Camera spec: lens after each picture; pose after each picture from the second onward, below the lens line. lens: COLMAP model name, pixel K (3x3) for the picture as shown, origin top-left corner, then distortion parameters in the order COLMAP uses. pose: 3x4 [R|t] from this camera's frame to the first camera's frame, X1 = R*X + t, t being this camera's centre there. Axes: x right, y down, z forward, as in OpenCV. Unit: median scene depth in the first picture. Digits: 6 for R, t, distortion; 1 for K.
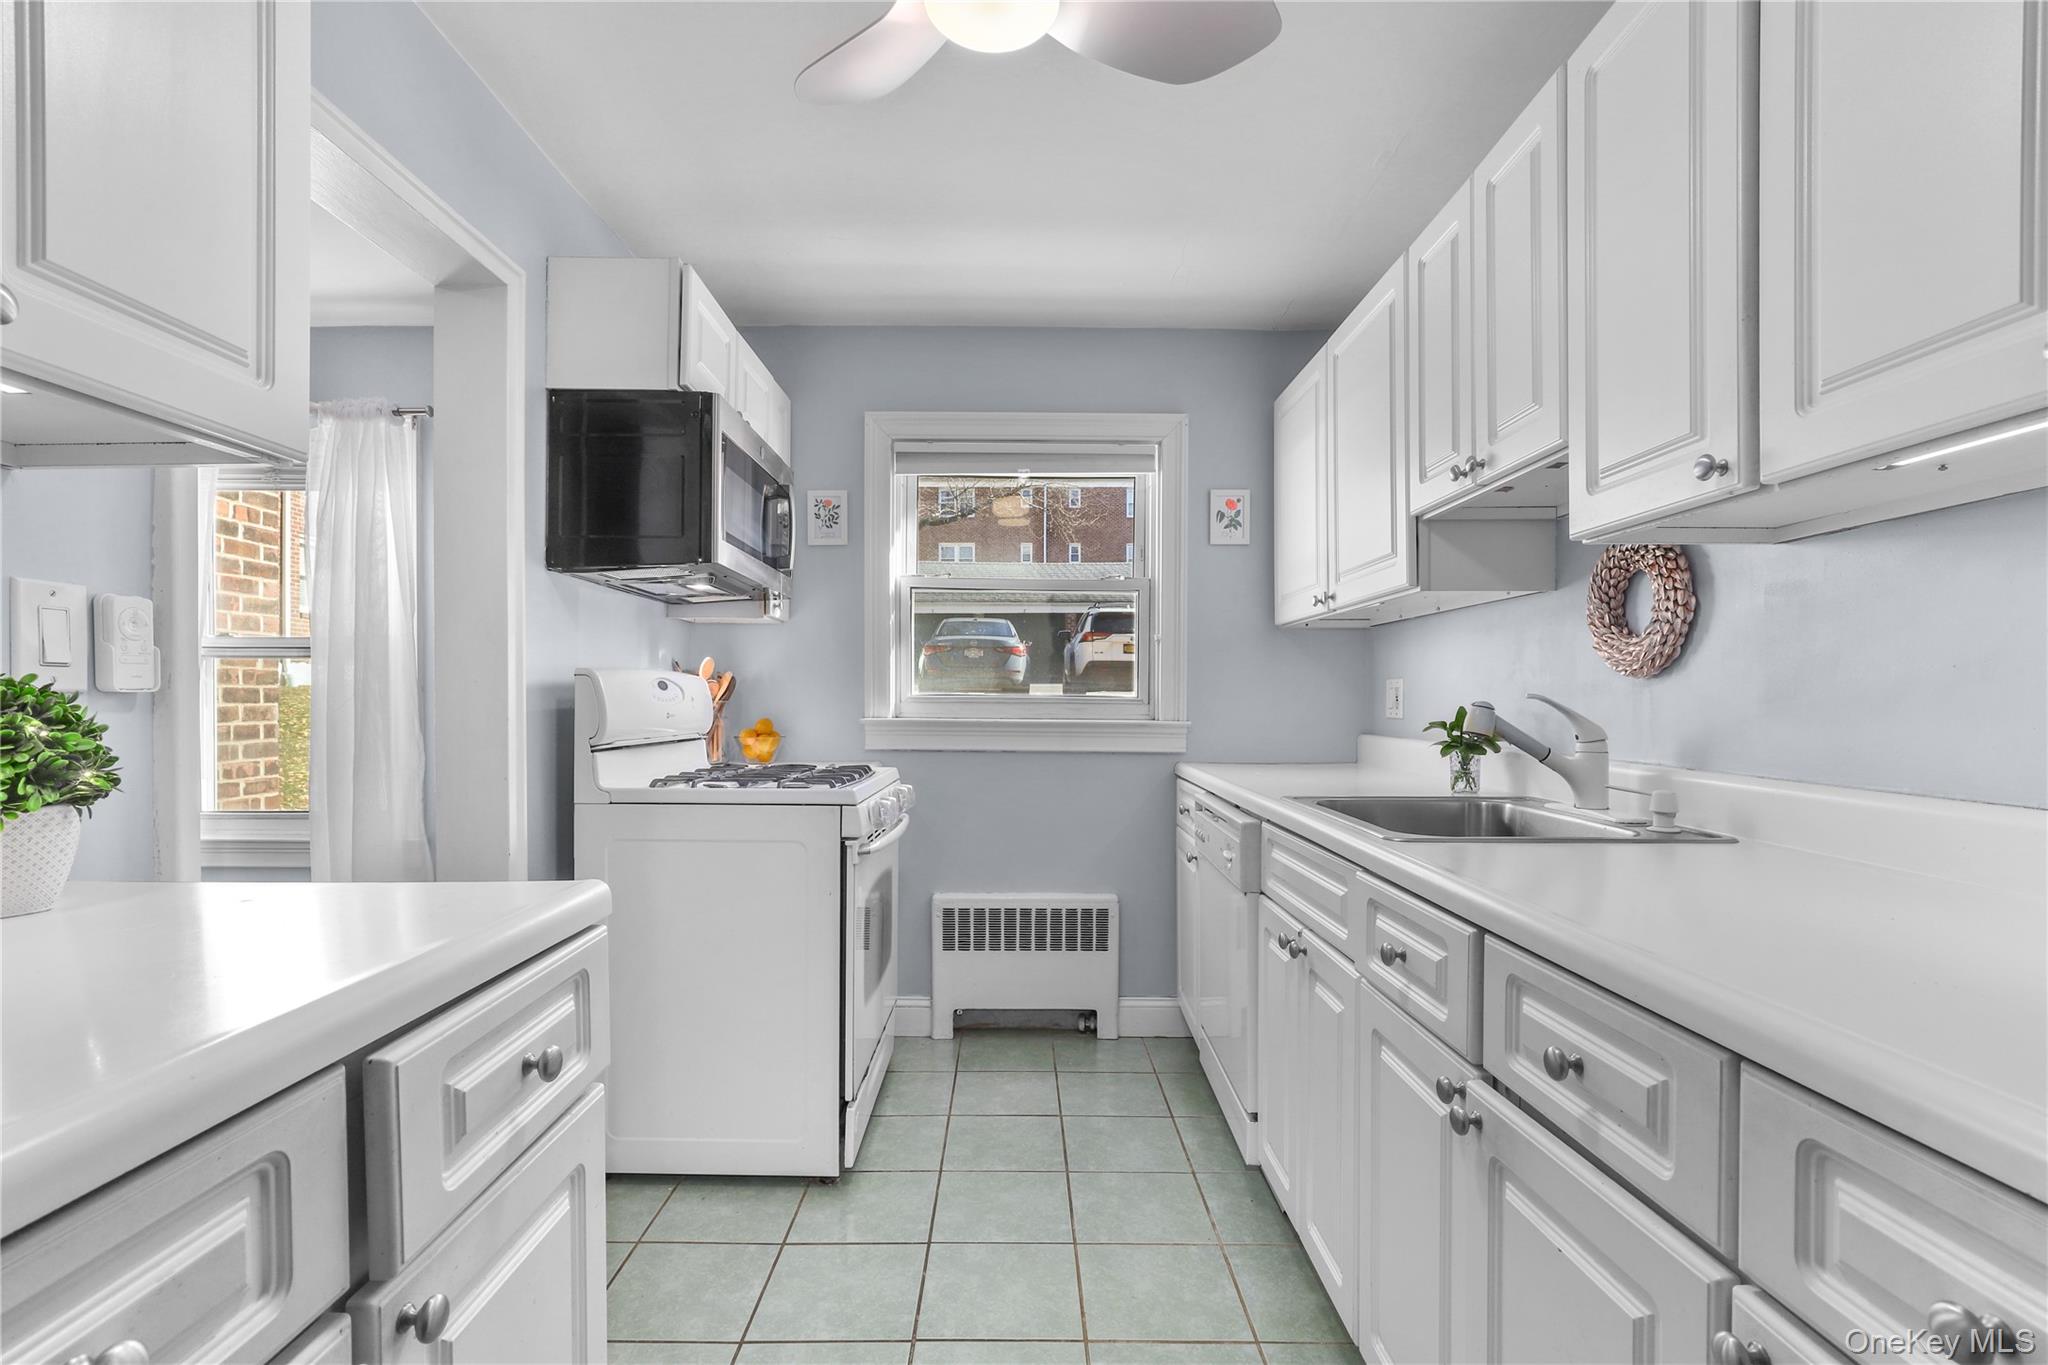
lens RADIAL K [[943.9, 0, 1020.9], [0, 943.9, 691.6], [0, 0, 1]] dist [-0.015932, 0.000007]
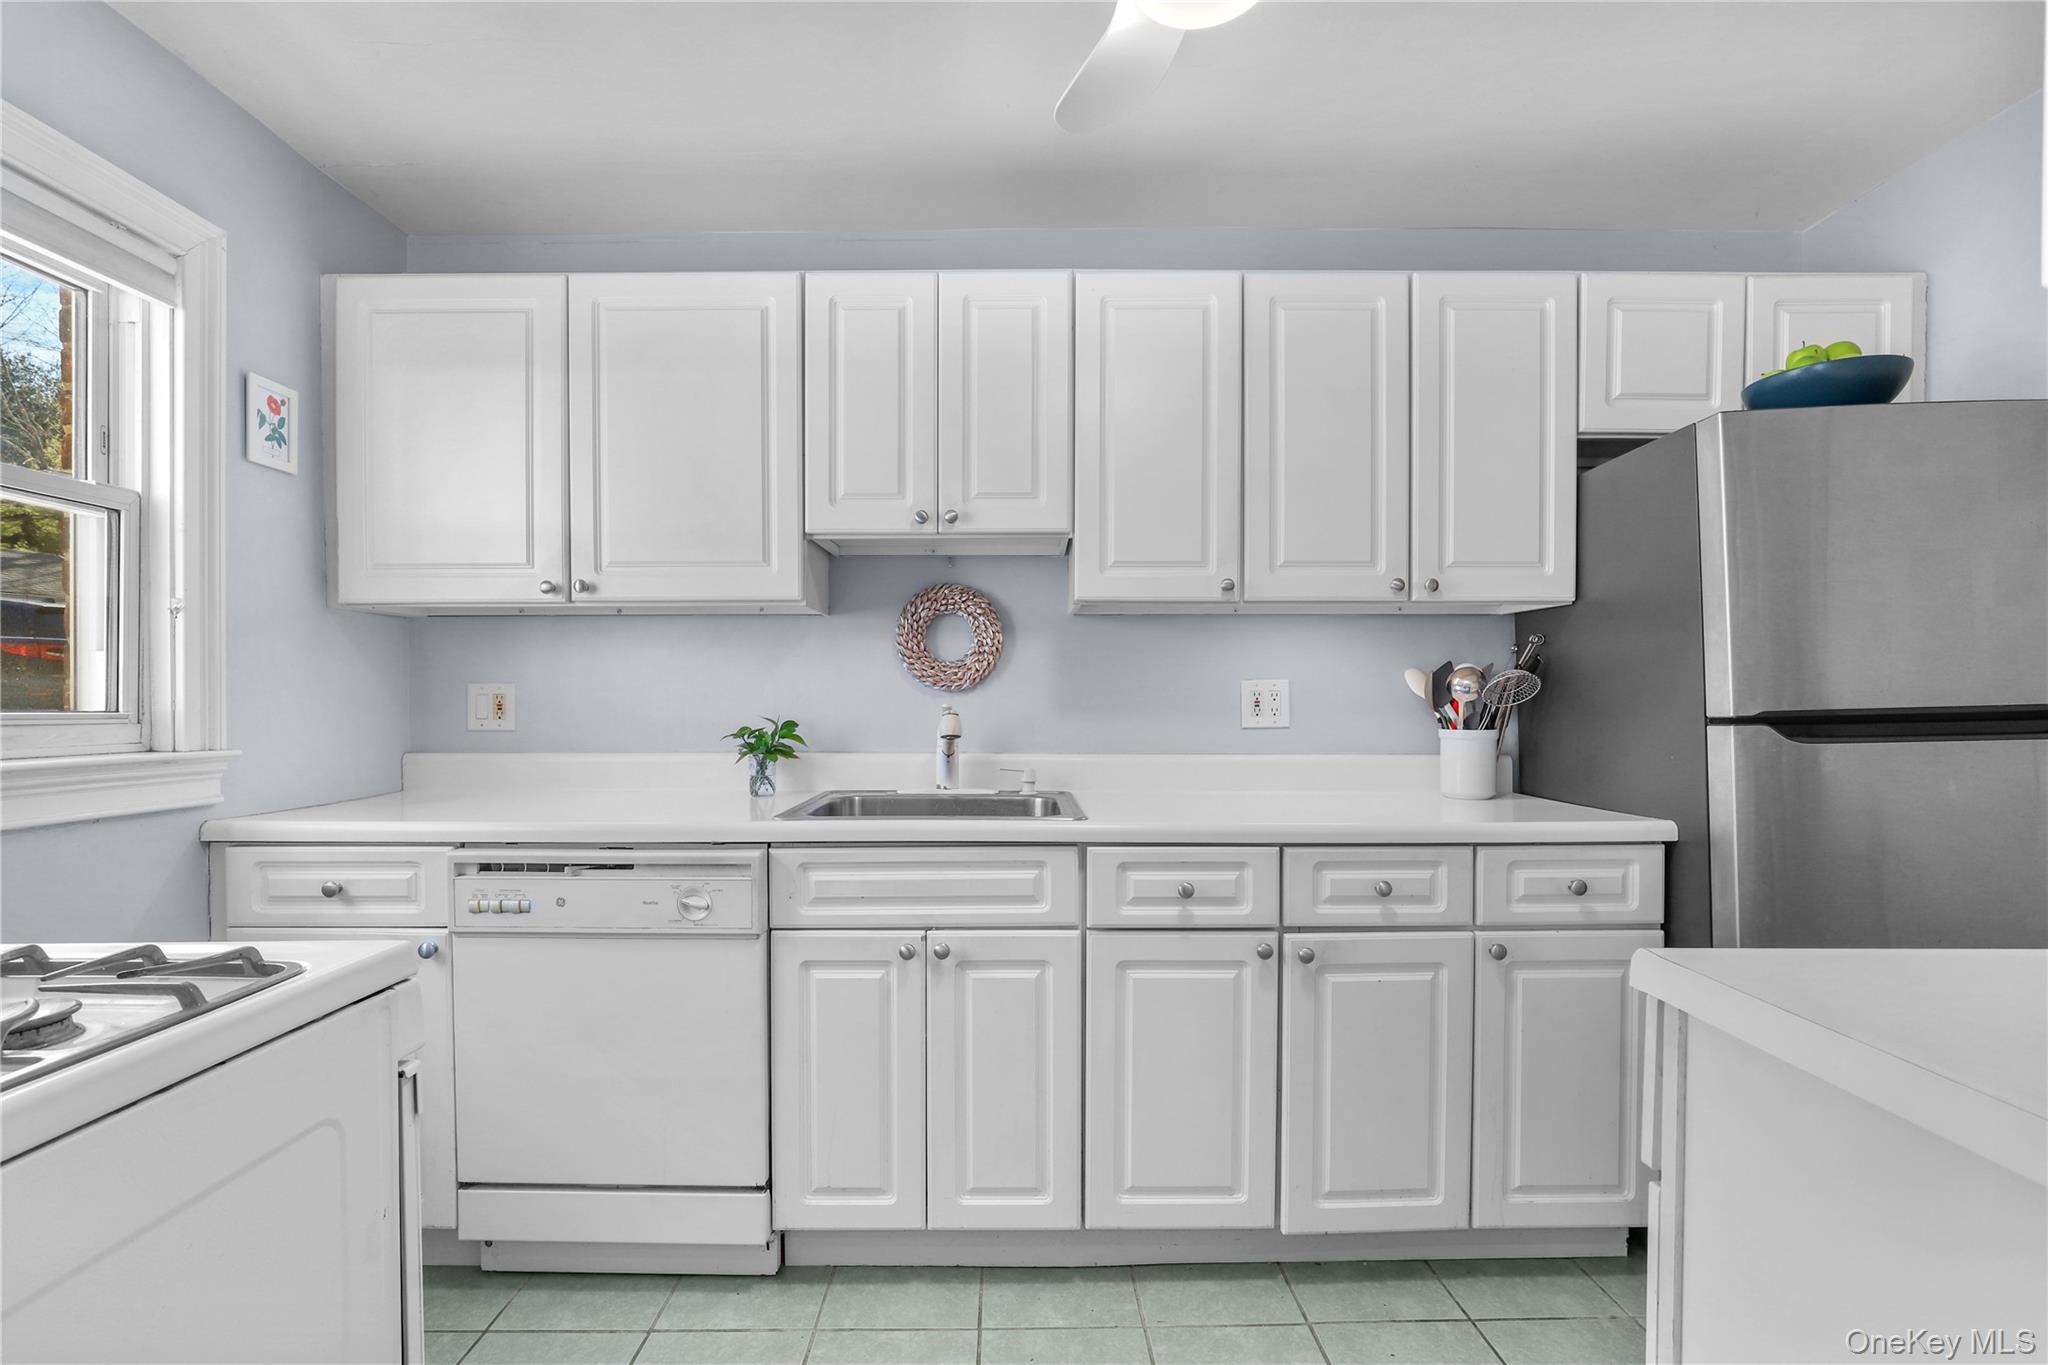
lens RADIAL K [[943.9, 0, 1019.6], [0, 943.9, 699.5], [0, 0, 1]] dist [-0.015932, 0.000007]
pose [[0.011916, -0.004894, 0.999917, -0.402449], [-0.001863, 0.999986, 0.004917, -0.004009], [-0.999927, -0.001922, 0.011906, 0.489607]]
